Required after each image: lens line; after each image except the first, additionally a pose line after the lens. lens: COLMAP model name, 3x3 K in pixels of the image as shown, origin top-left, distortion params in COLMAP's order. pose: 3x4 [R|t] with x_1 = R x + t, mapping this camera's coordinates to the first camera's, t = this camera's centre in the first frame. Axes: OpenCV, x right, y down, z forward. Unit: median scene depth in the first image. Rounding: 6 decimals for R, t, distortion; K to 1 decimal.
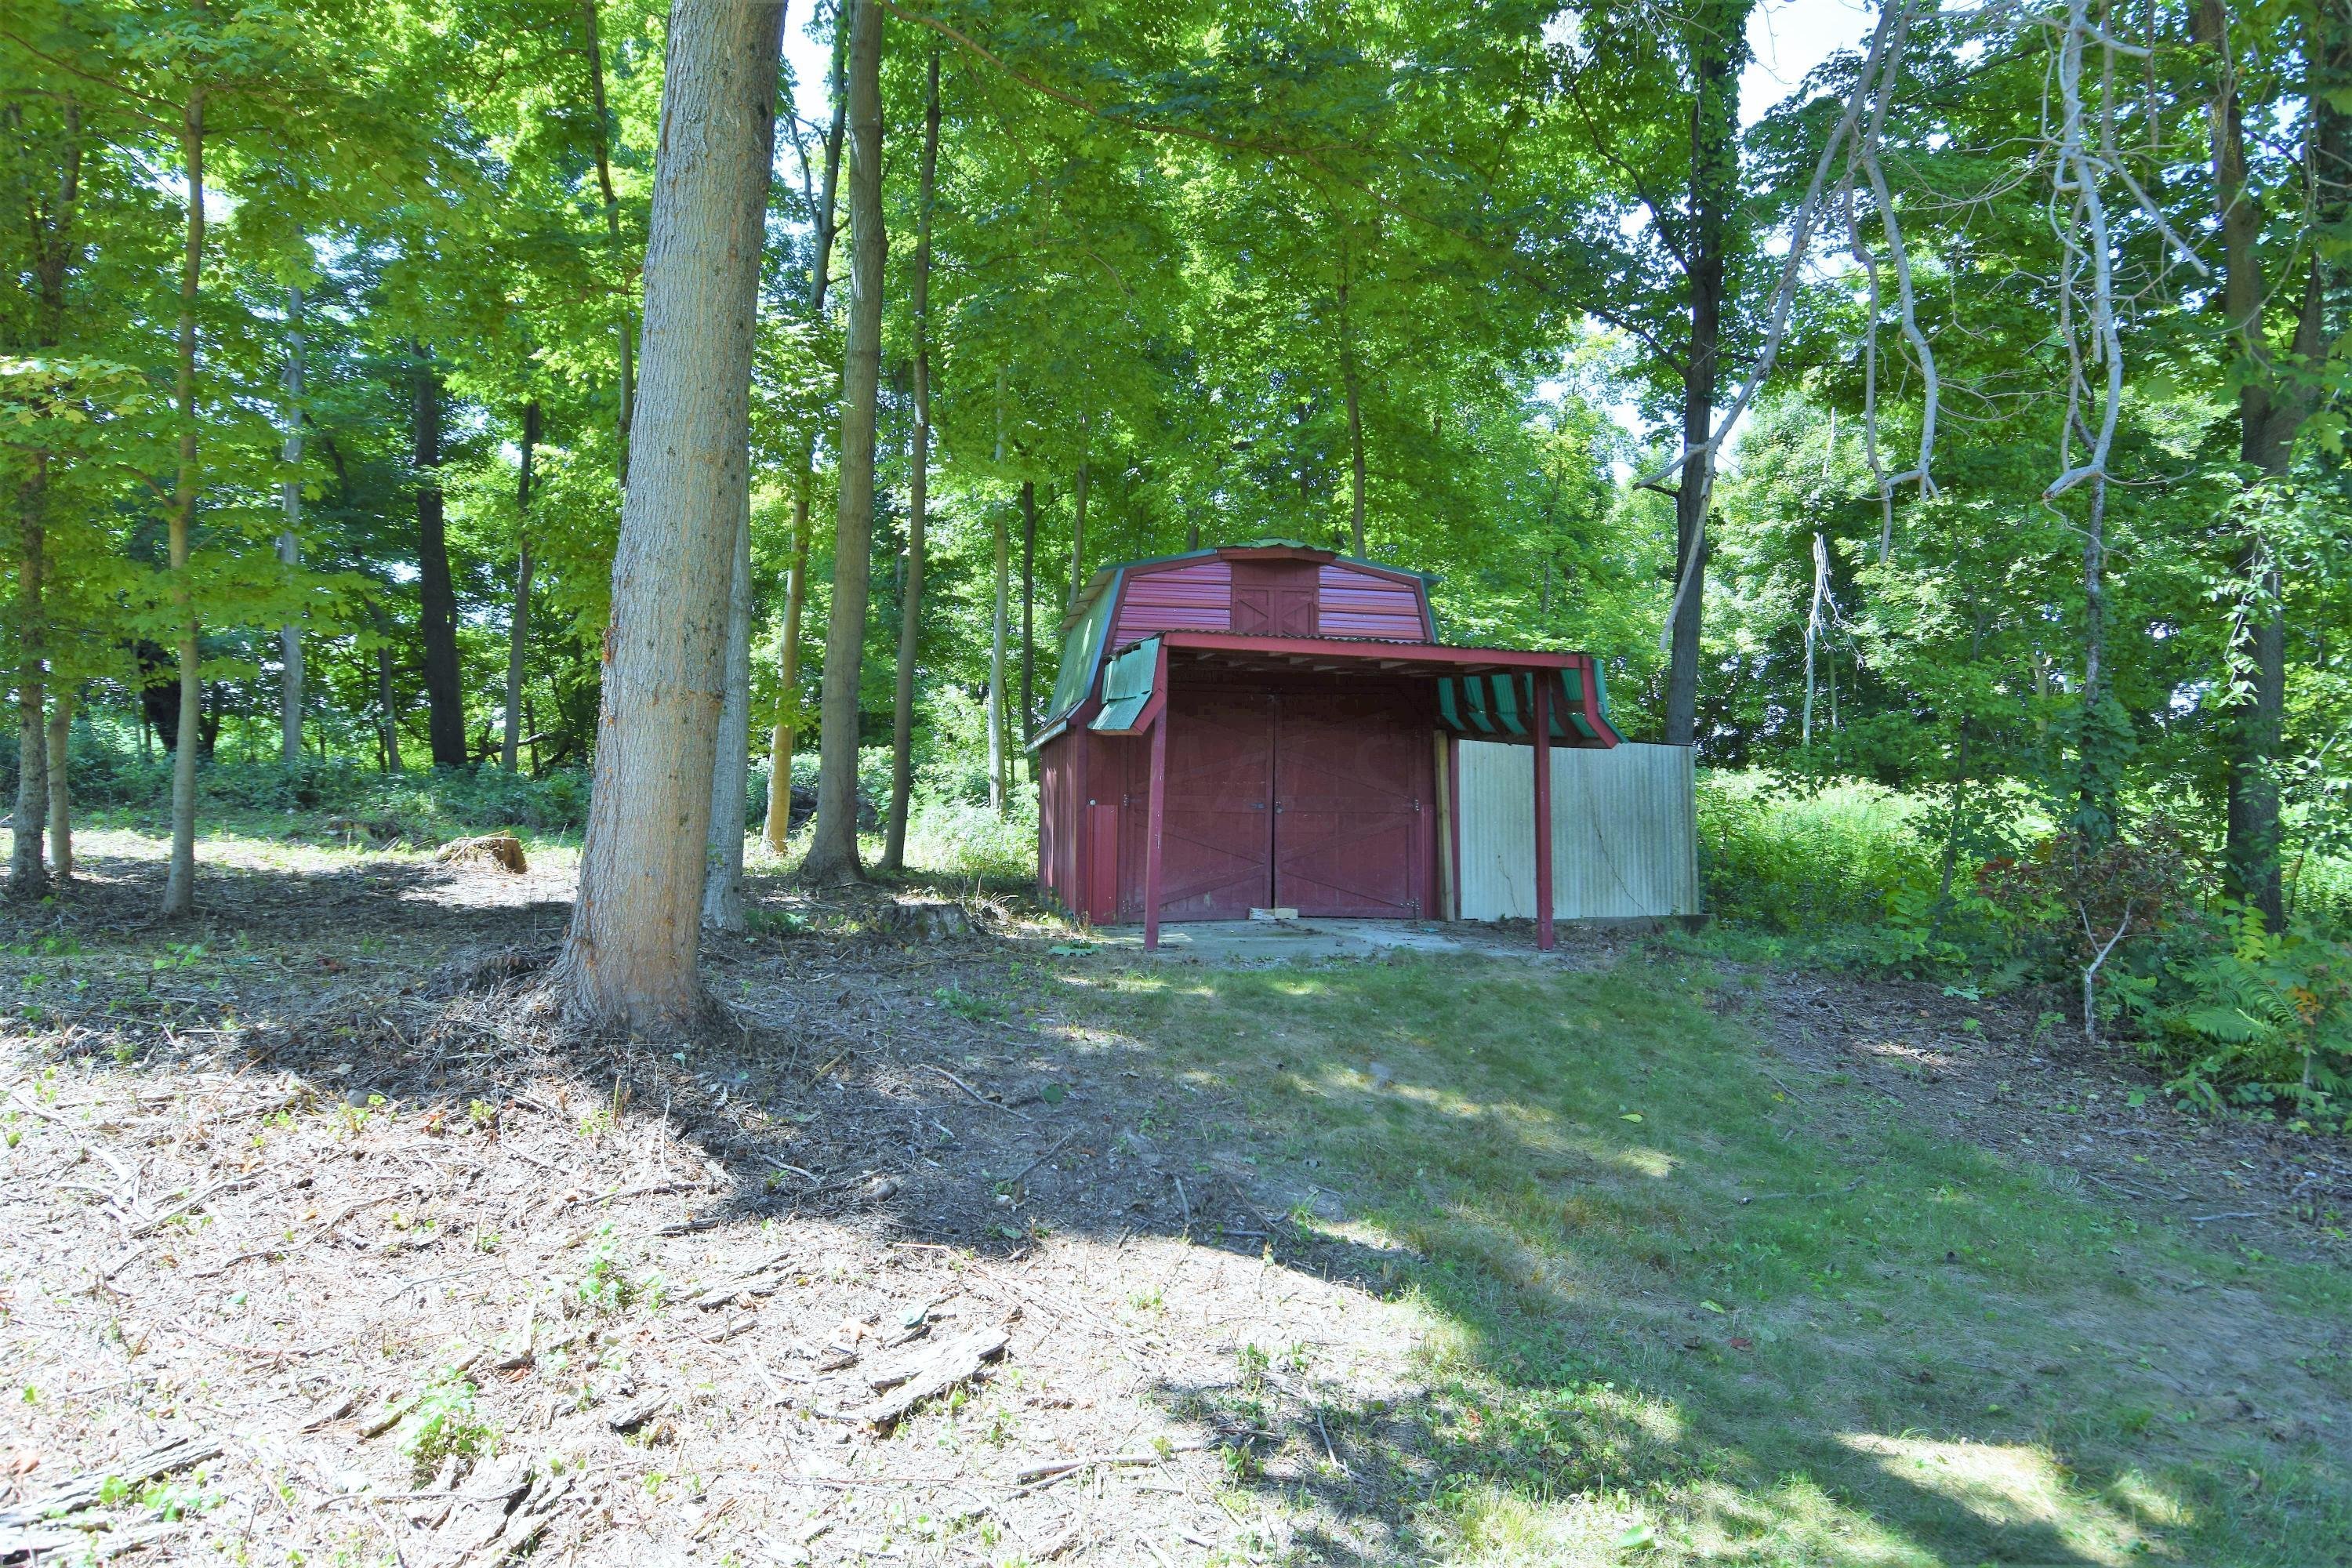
lens RADIAL K [[1223.1, 0, 1176.0], [0, 1223.1, 784.0], [0, 0, 1]] dist [0.025460, -0.039323]
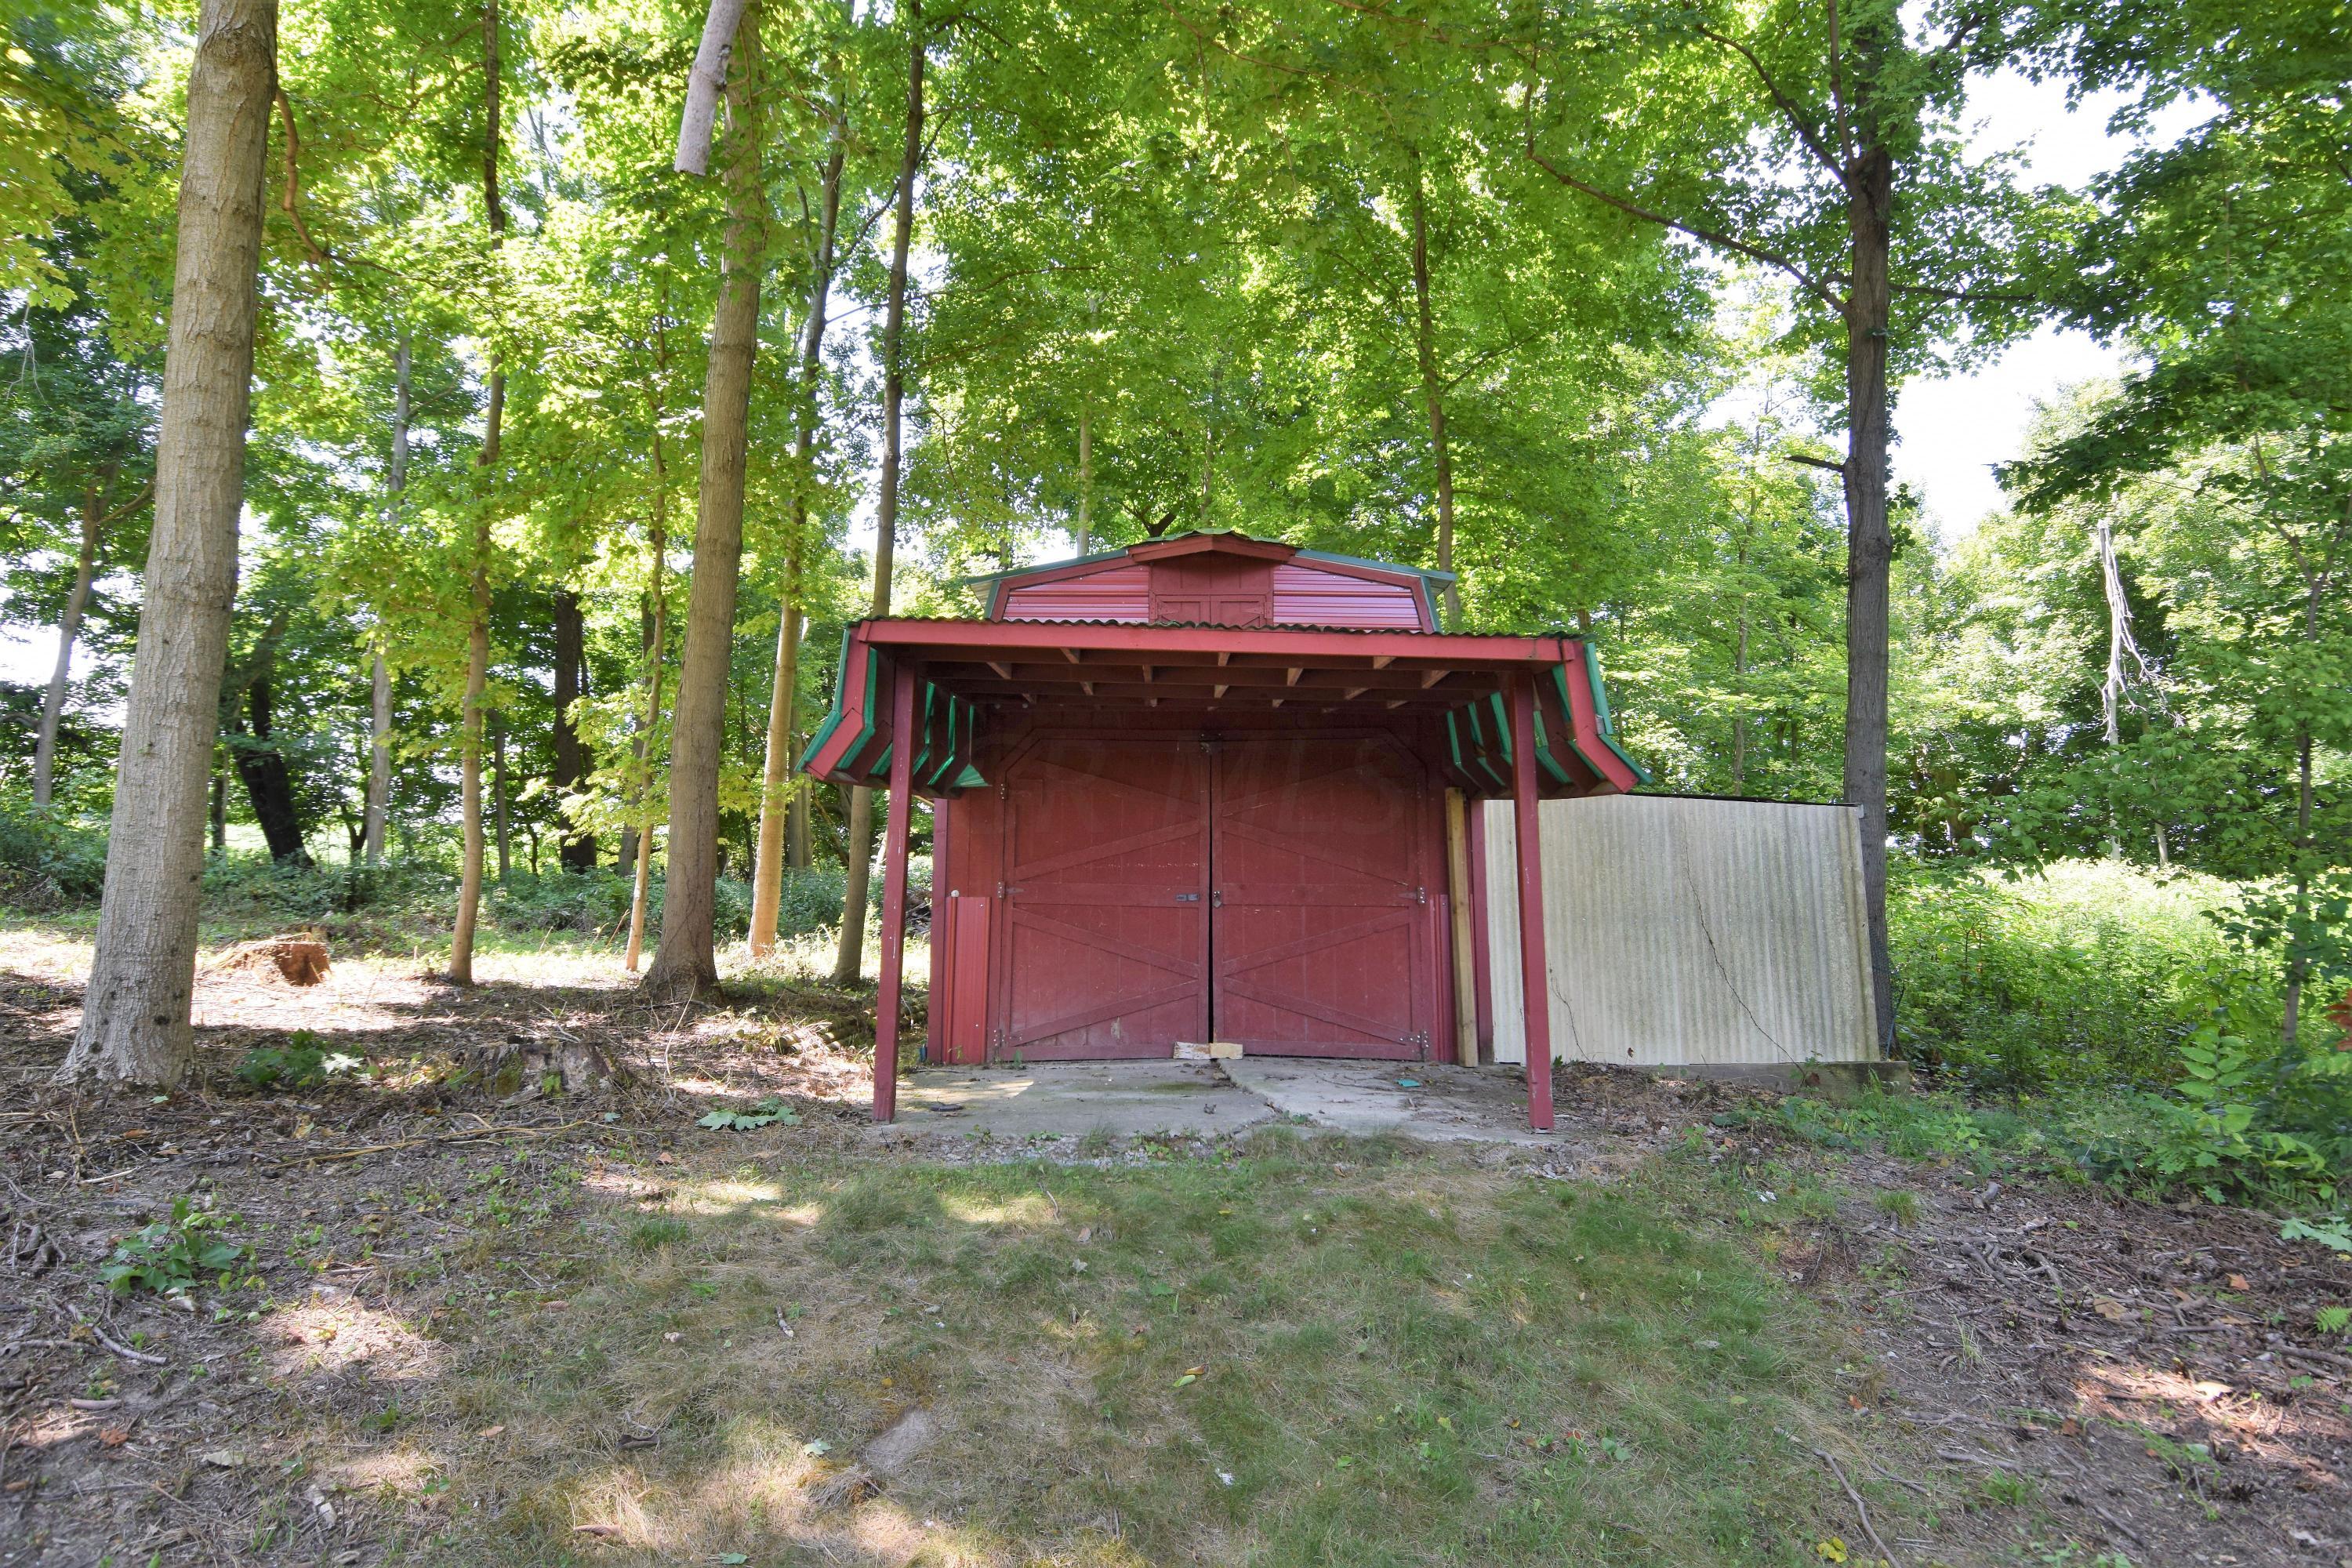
lens RADIAL K [[1223.1, 0, 1176.0], [0, 1223.1, 784.0], [0, 0, 1]] dist [0.025460, -0.039323]
pose [[0.981365, -0.023868, -0.190667, 0.150862], [0.007749, 0.996364, -0.084840, 0.009165], [0.191999, 0.081781, 0.977982, 0.220297]]
